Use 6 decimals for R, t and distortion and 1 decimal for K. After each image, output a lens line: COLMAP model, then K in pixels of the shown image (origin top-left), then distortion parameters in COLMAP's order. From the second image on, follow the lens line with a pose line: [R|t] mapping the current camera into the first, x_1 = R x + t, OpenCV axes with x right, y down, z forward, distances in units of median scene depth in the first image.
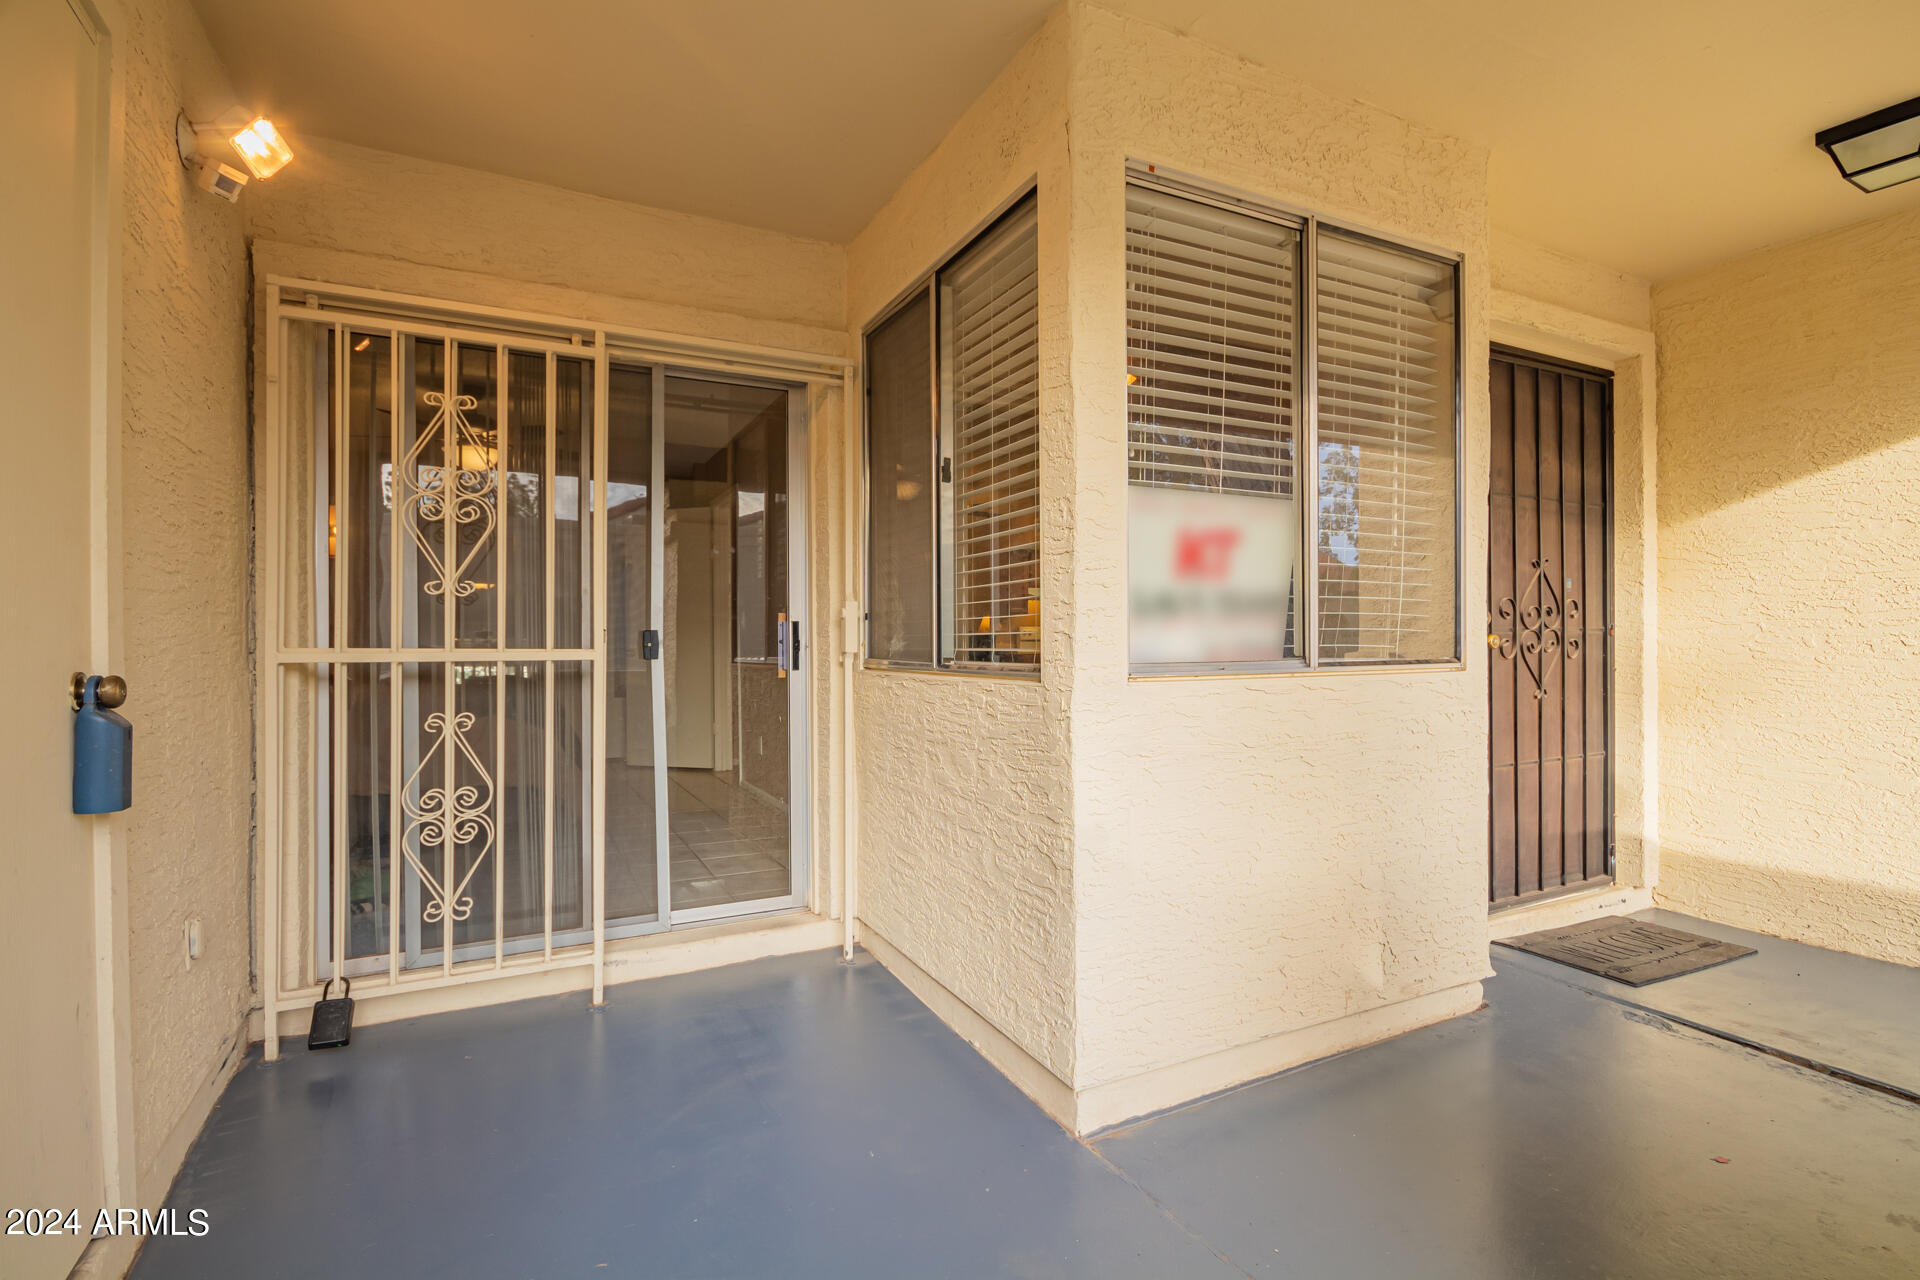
lens RADIAL K [[906.3, 0, 992.1], [0, 906.3, 646.9], [0, 0, 1]] dist [0.003195, -0.000403]
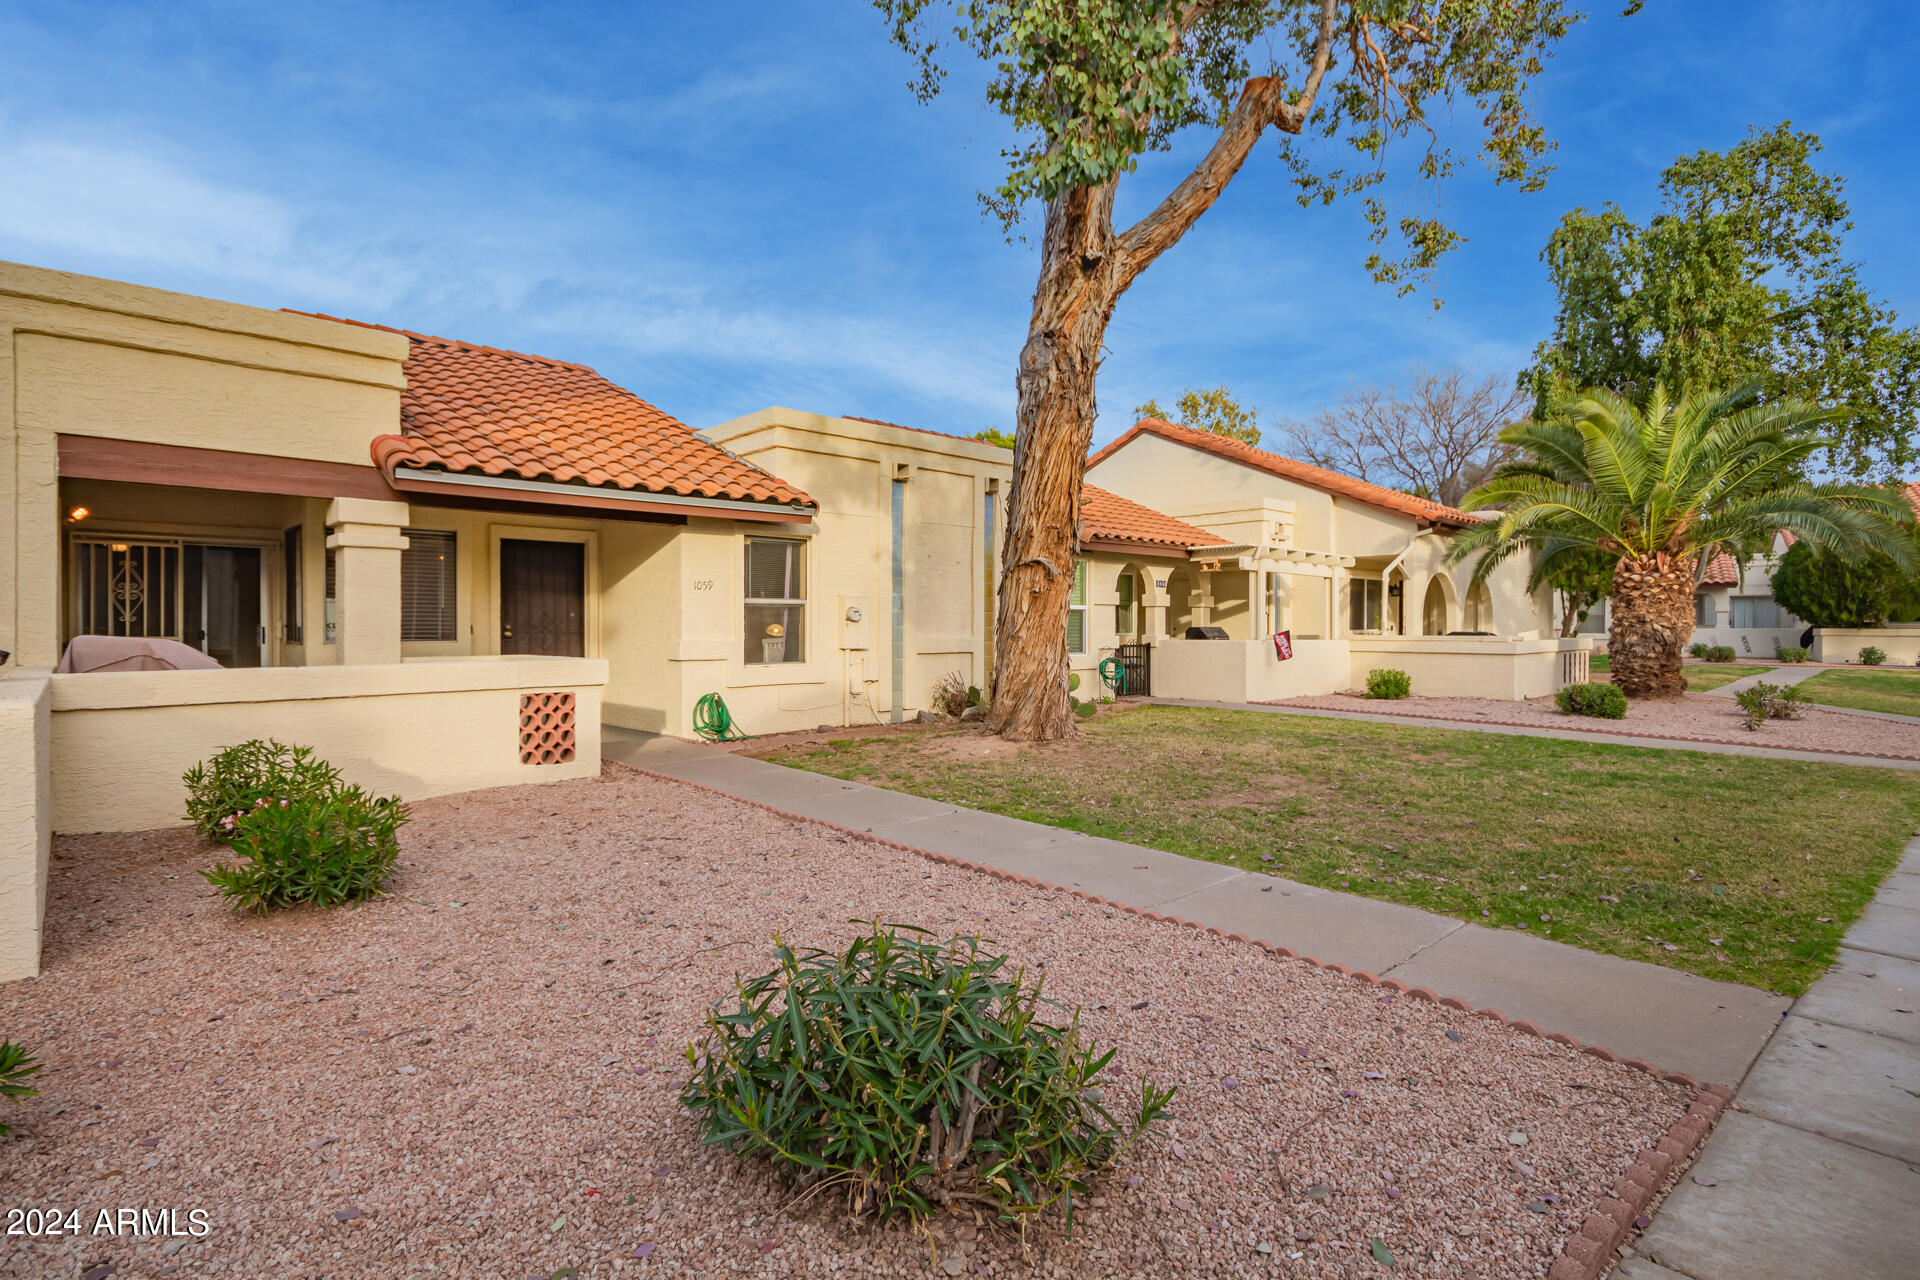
lens RADIAL K [[906.3, 0, 973.4], [0, 906.3, 633.7], [0, 0, 1]] dist [0.003195, -0.000403]
pose [[0.958221, 0.002988, 0.286015, 1.517808], [-0.005358, 0.999957, 0.007504, -0.051073], [-0.285980, -0.008722, 0.958196, -3.274282]]
